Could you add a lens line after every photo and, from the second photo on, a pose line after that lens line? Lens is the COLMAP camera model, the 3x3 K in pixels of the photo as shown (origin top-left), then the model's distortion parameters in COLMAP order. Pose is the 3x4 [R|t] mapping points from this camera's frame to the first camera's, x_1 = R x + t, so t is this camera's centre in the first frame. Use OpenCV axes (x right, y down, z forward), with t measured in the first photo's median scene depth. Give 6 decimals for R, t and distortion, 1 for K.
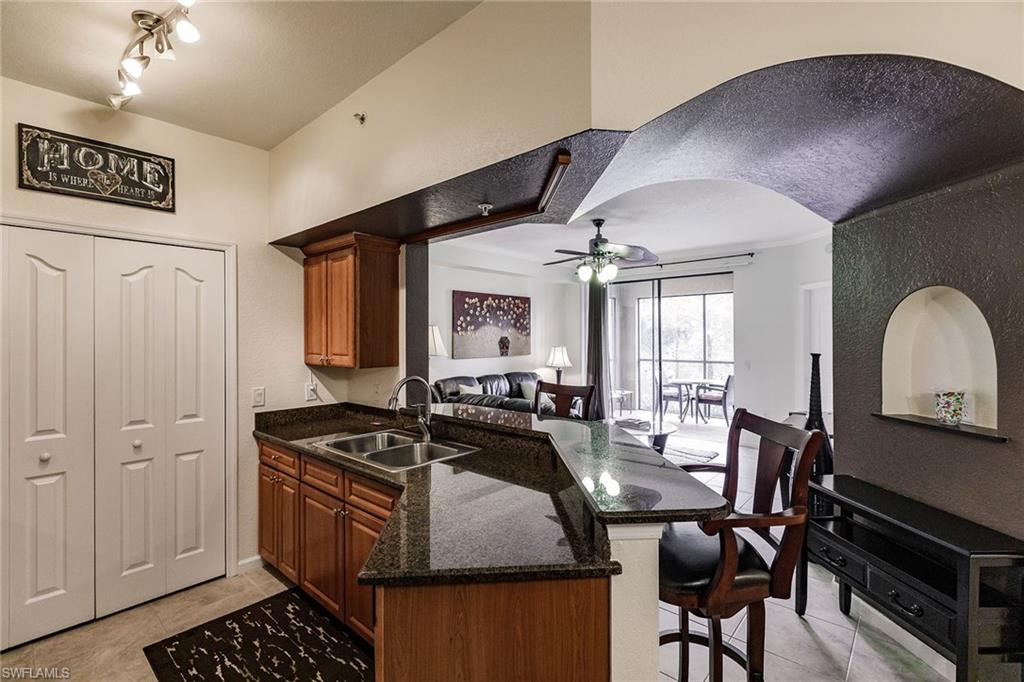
lens RADIAL K [[455.0, 0, 515.4], [0, 455.0, 337.1], [0, 0, 1]] dist [-0.001930, -0.000434]
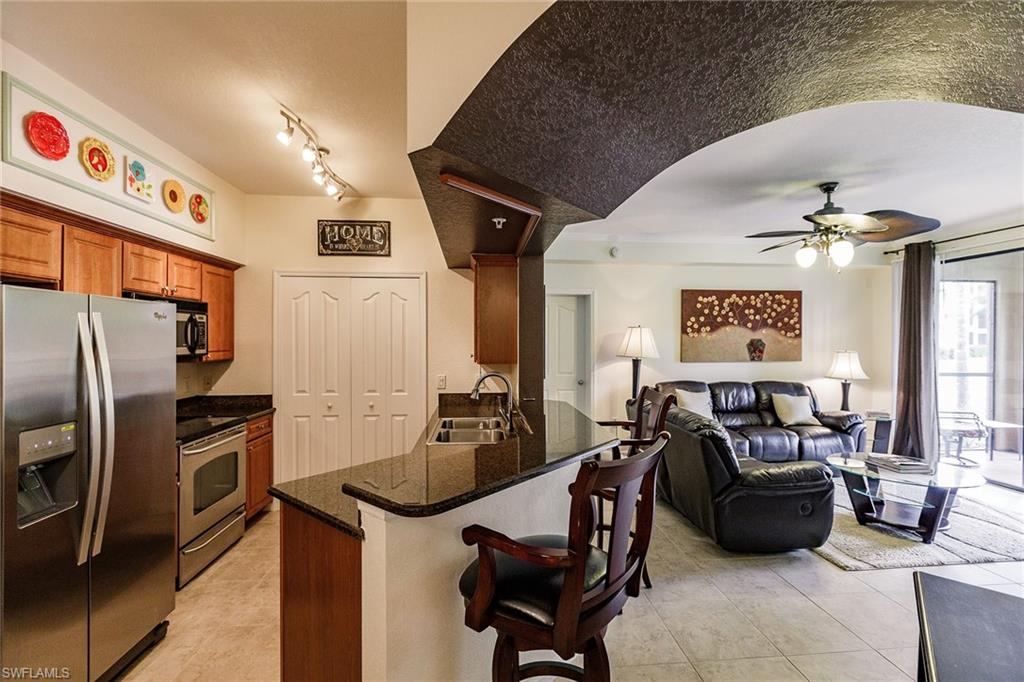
lens RADIAL K [[450.3, 0, 516.1], [0, 450.3, 340.7], [0, 0, 1]] dist [-0.000570, -0.000237]
pose [[0.726408, 0.007131, -0.687226, 0.256802], [-0.004274, 0.999974, 0.005858, -0.000648], [0.687250, -0.001318, 0.726420, 0.083468]]
